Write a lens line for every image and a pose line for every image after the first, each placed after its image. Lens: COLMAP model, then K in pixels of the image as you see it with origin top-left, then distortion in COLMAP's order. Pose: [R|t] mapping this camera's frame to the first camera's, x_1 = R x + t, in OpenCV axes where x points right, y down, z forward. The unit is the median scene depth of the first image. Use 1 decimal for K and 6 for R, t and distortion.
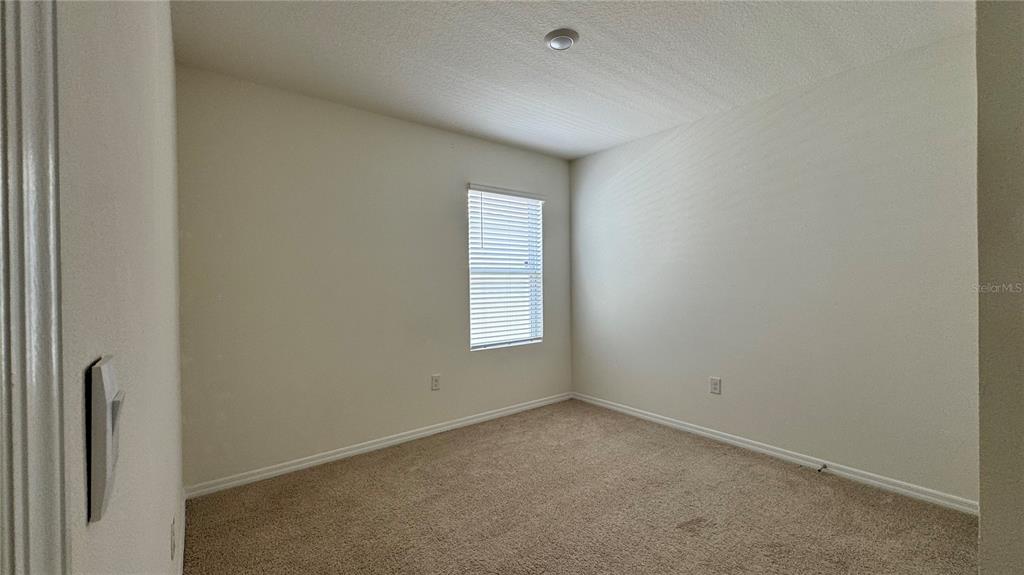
lens RADIAL K [[415.9, 0, 519.3], [0, 415.9, 291.1], [0, 0, 1]] dist [0.000796, 0.000002]
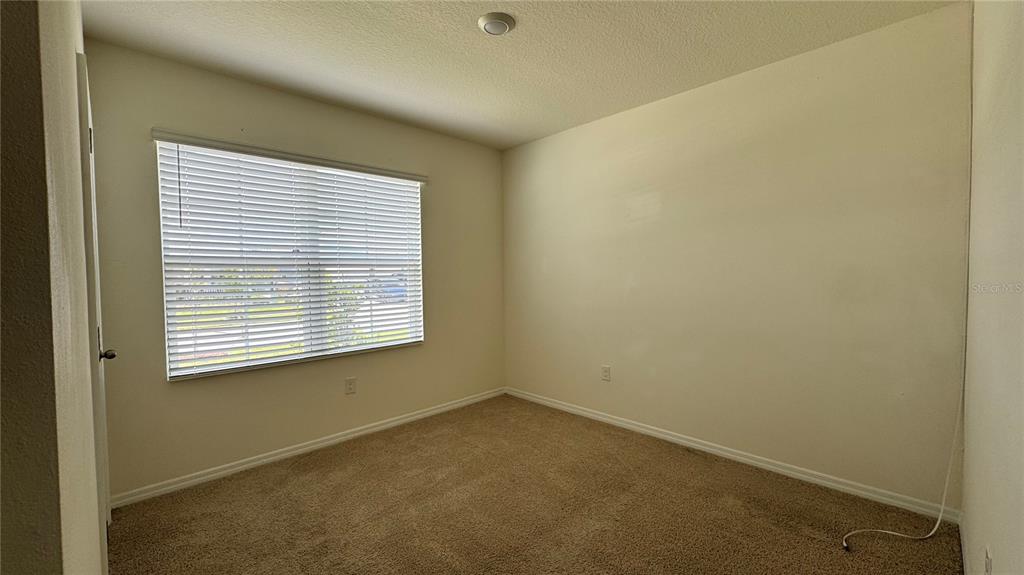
lens RADIAL K [[402.8, 0, 512.0], [0, 402.8, 287.5], [0, 0, 1]] dist [-0.000931, -0.000152]
pose [[0.997154, -0.010930, 0.074591, 0.087610], [0.010110, 0.999884, 0.011356, -0.002278], [-0.074706, -0.010570, 0.997150, 0.071462]]
